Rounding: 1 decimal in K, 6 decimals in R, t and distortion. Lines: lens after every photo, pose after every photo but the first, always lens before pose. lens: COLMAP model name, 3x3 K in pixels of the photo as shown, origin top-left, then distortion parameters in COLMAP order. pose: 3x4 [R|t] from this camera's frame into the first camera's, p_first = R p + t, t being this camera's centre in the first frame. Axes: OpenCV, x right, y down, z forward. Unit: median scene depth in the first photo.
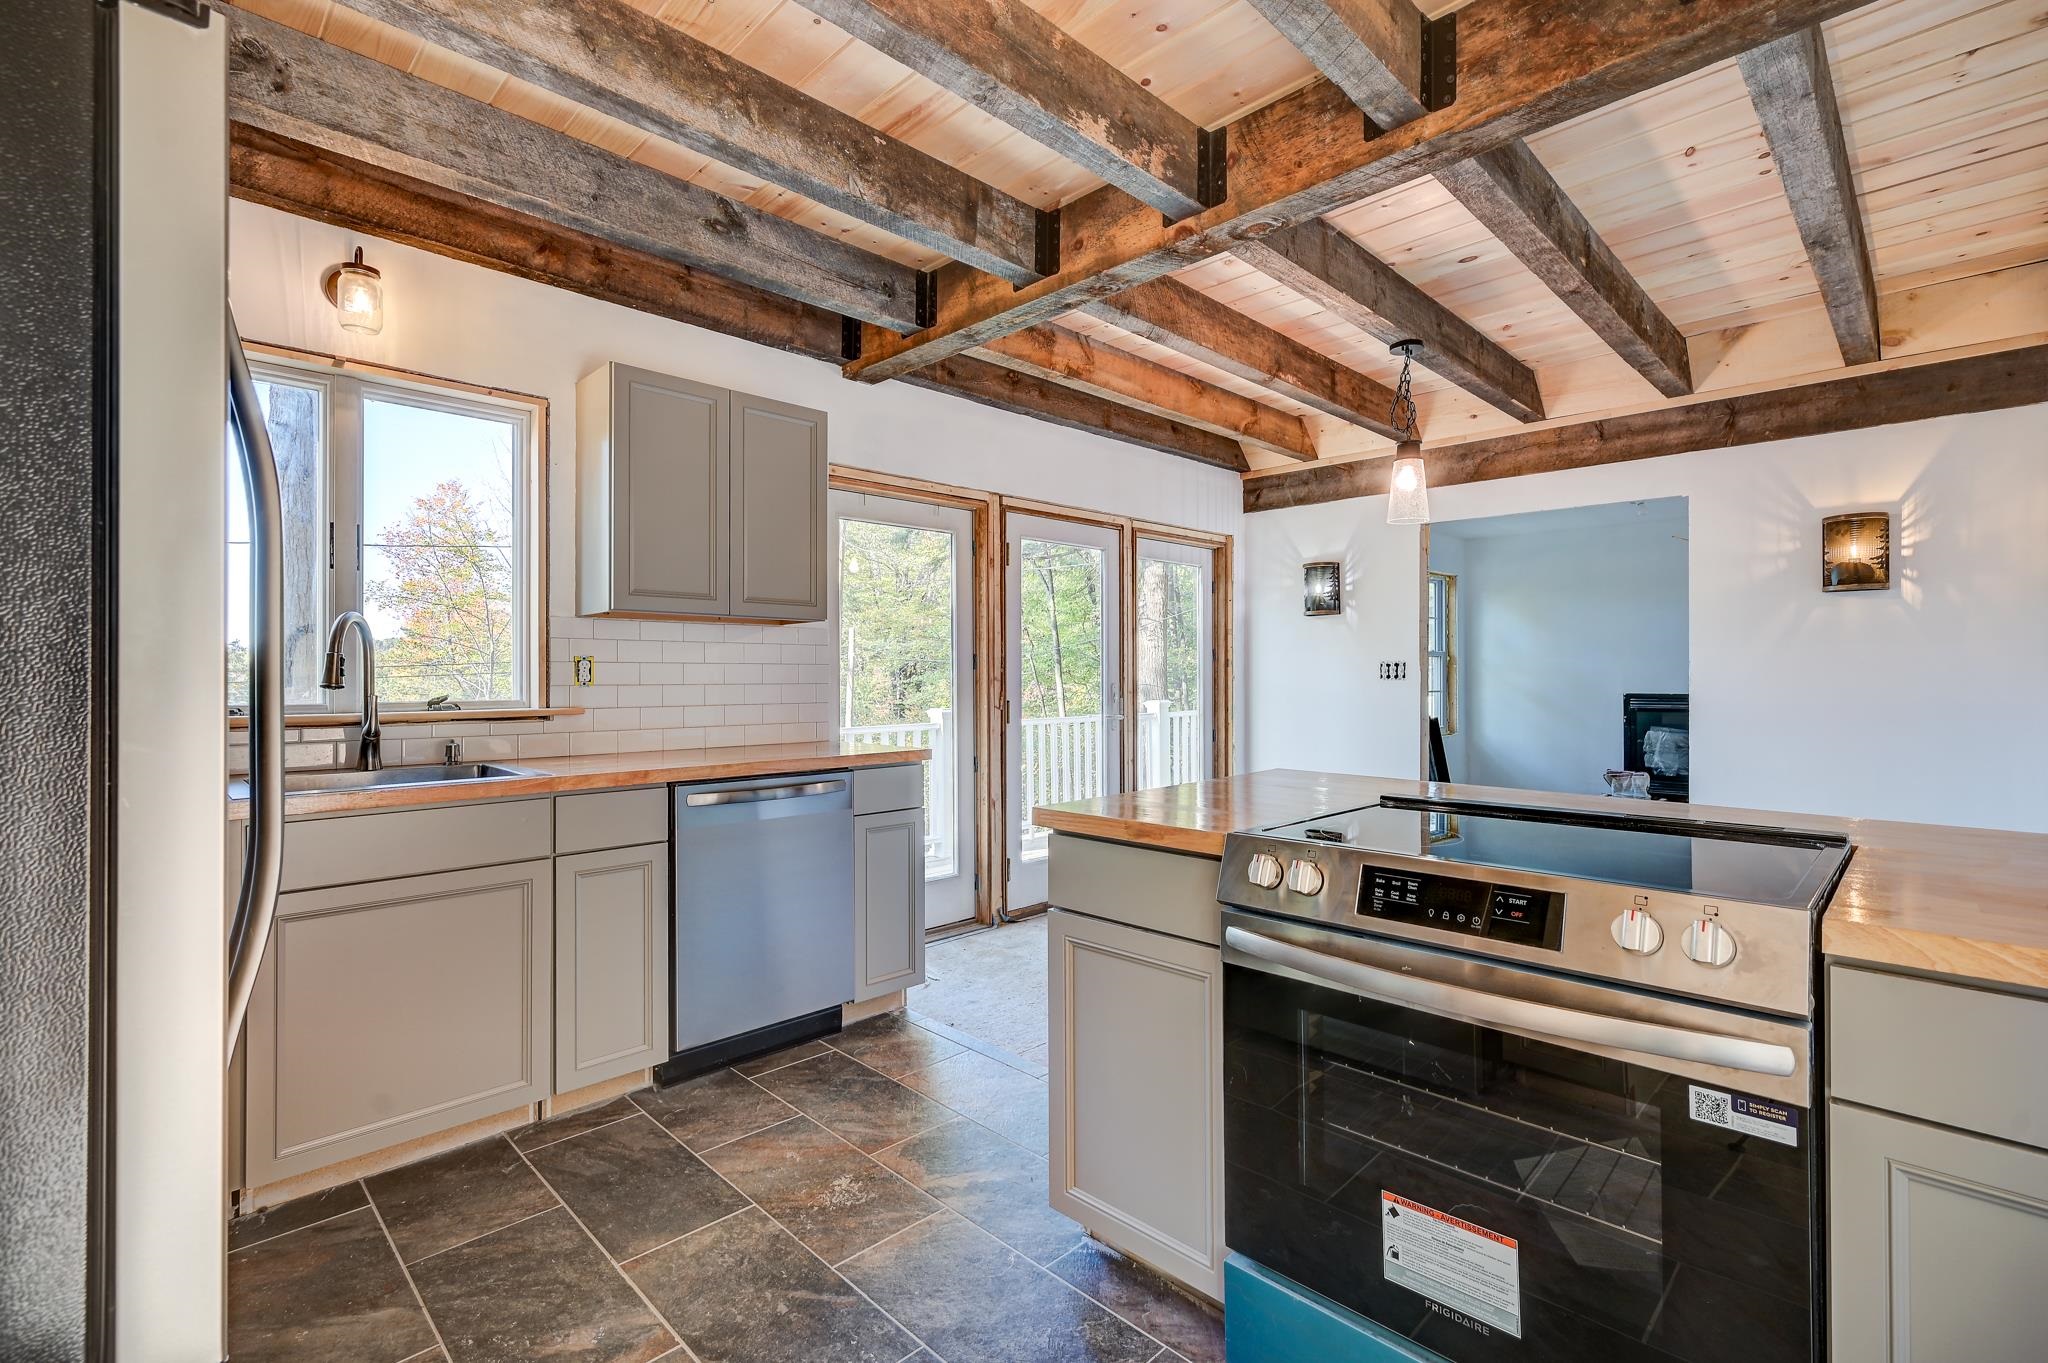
lens RADIAL K [[919.4, 0, 1019.9], [0, 919.4, 669.8], [0, 0, 1]] dist [-0.000189, -0.000124]
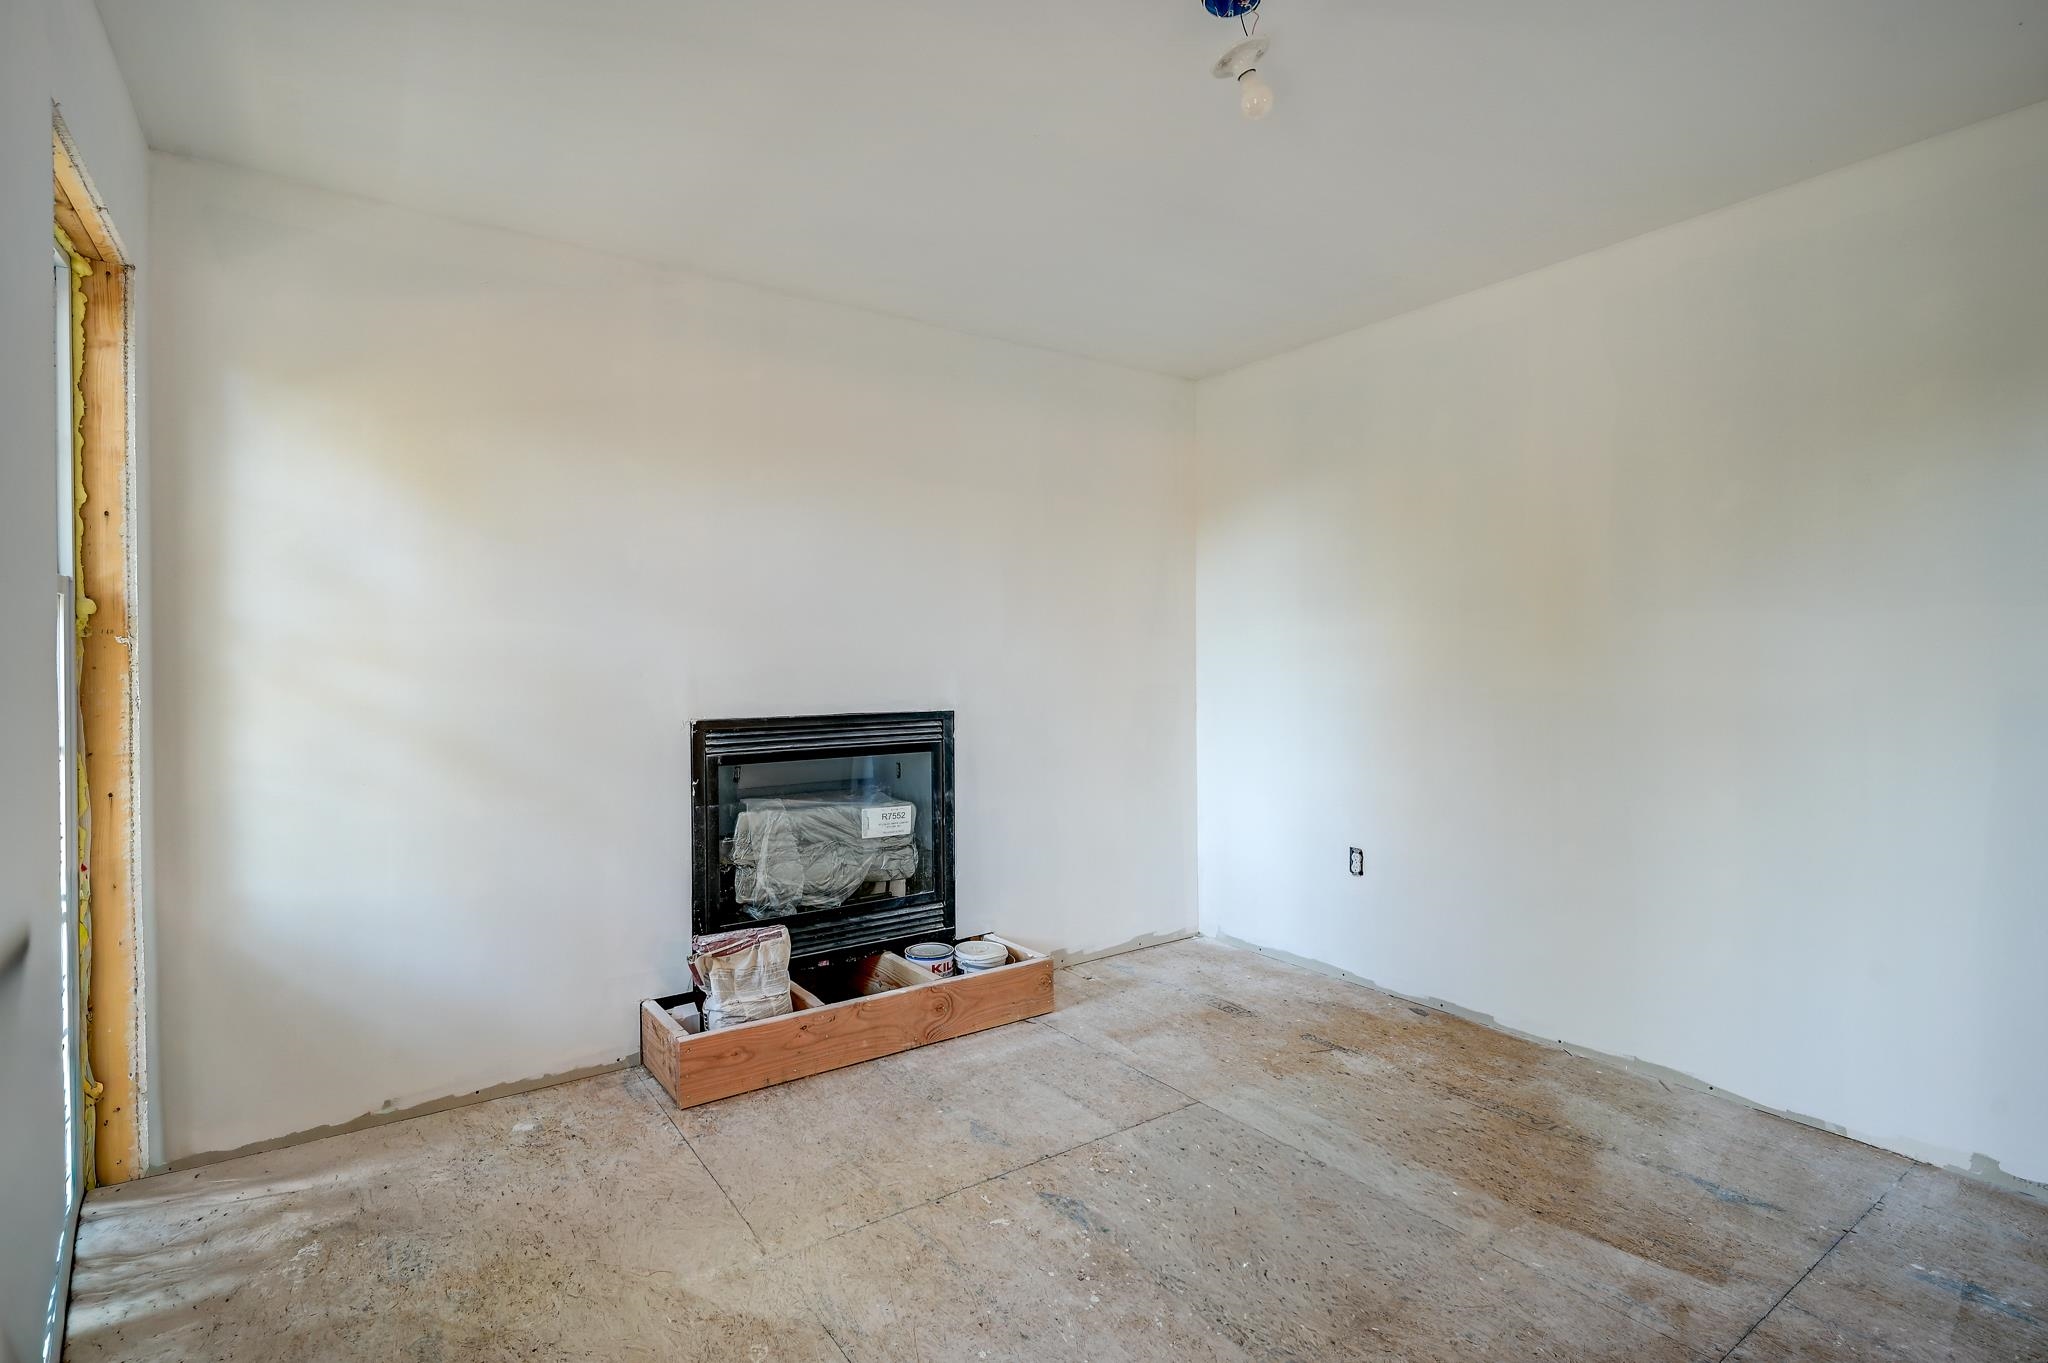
lens RADIAL K [[976.4, 0, 1034.1], [0, 976.4, 676.1], [0, 0, 1]] dist [-0.001012, -0.000560]
pose [[0.154661, -0.008582, 0.987930, 0.564421], [0.004856, 0.999957, 0.007926, 0.009756], [-0.987956, 0.003572, 0.154696, 1.587776]]
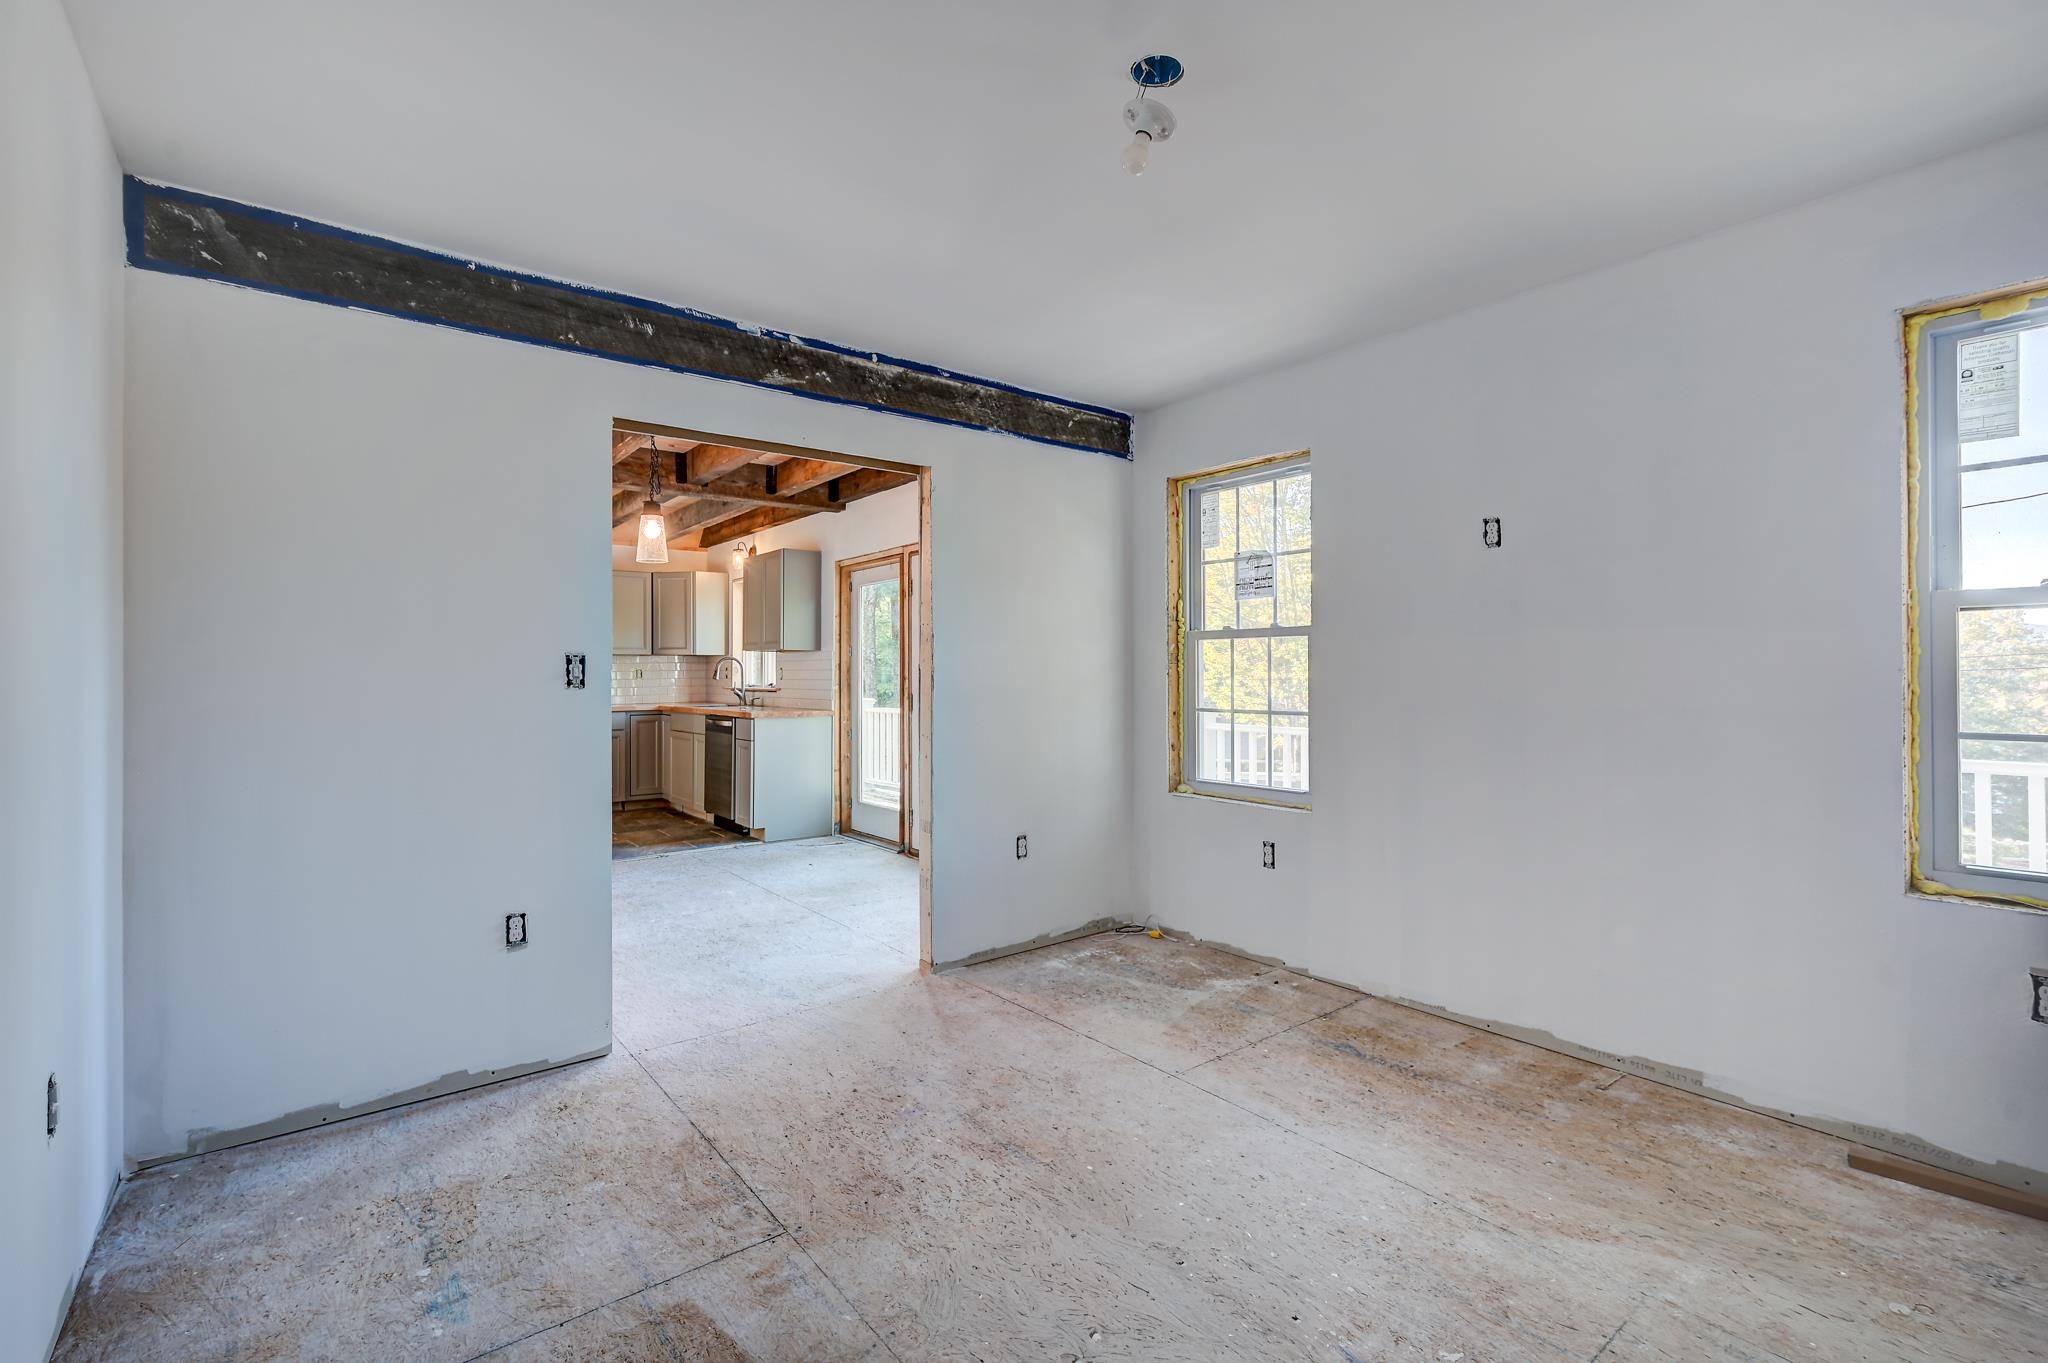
lens RADIAL K [[901.5, 0, 1028.7], [0, 901.5, 669.7], [0, 0, 1]] dist [-0.000077, -0.000501]
pose [[-0.100225, -0.006181, -0.994946, 1.542096], [0.006241, 0.999957, -0.006841, 0.009079], [0.994945, -0.006896, -0.100182, 1.542402]]
